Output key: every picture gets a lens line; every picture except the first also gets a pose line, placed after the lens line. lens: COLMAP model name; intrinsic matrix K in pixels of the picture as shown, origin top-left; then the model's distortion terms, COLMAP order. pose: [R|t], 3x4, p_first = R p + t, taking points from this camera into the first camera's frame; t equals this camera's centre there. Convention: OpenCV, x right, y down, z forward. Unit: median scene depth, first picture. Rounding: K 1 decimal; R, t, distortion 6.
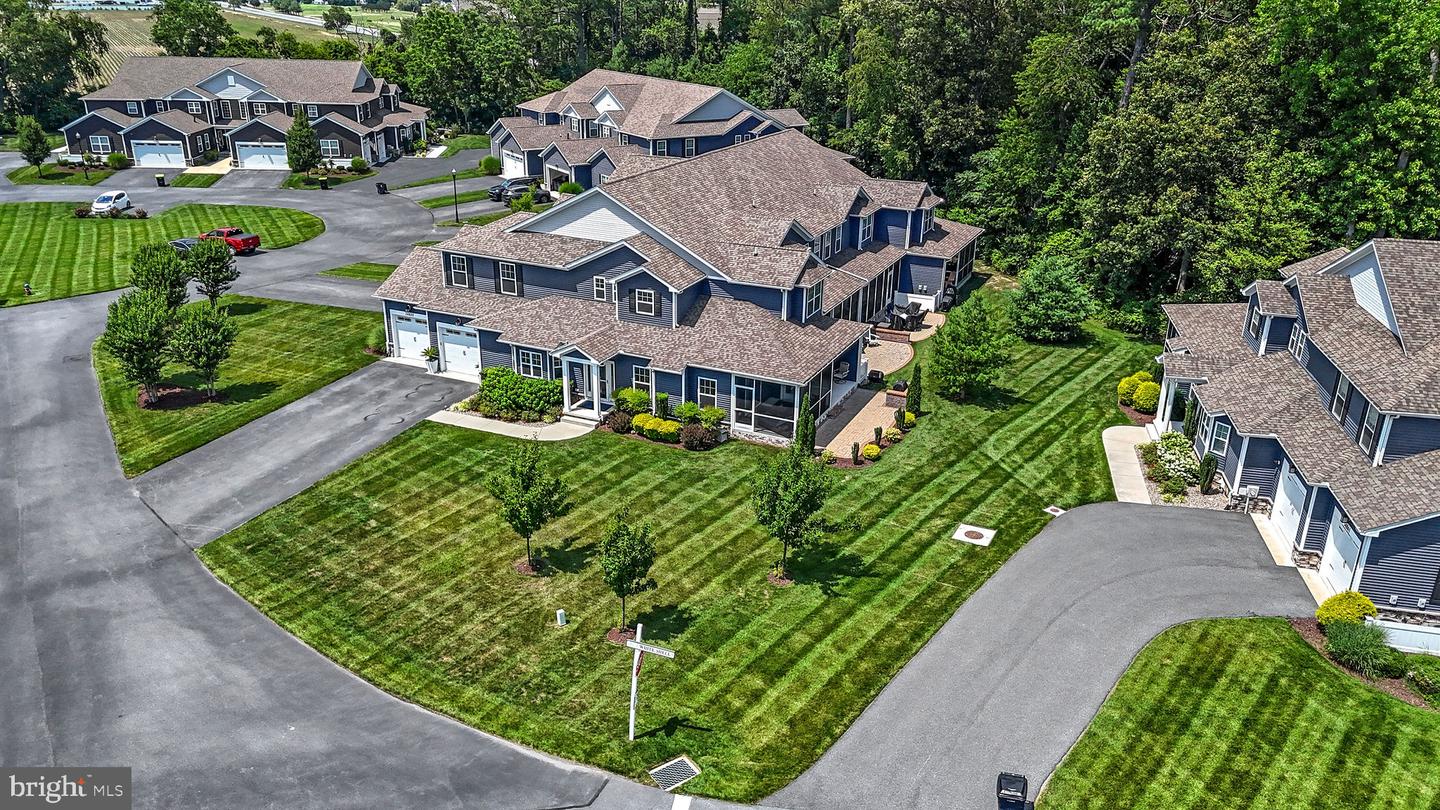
lens RADIAL K [[1088.5, 0, 720.0], [0, 1088.5, 405.0], [0, 0, 1]] dist [0.032954, -0.008782]
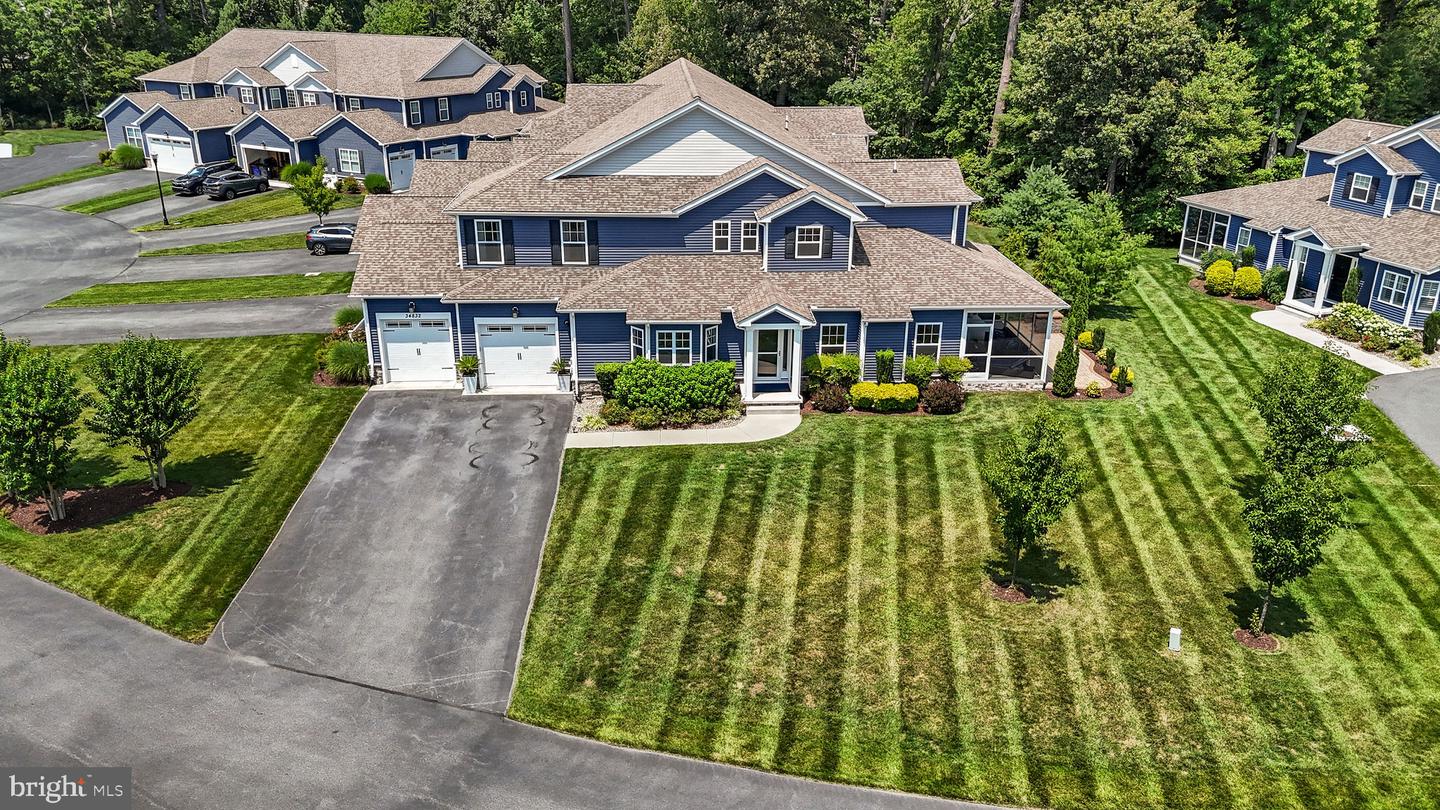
lens RADIAL K [[1088.5, 0, 720.0], [0, 1088.5, 405.0], [0, 0, 1]] dist [0.032954, -0.008782]
pose [[0.873266, -0.177678, 0.453693, -0.462493], [0.179801, 0.982935, 0.038862, -0.021557], [-0.452856, 0.047638, 0.890310, 0.329500]]
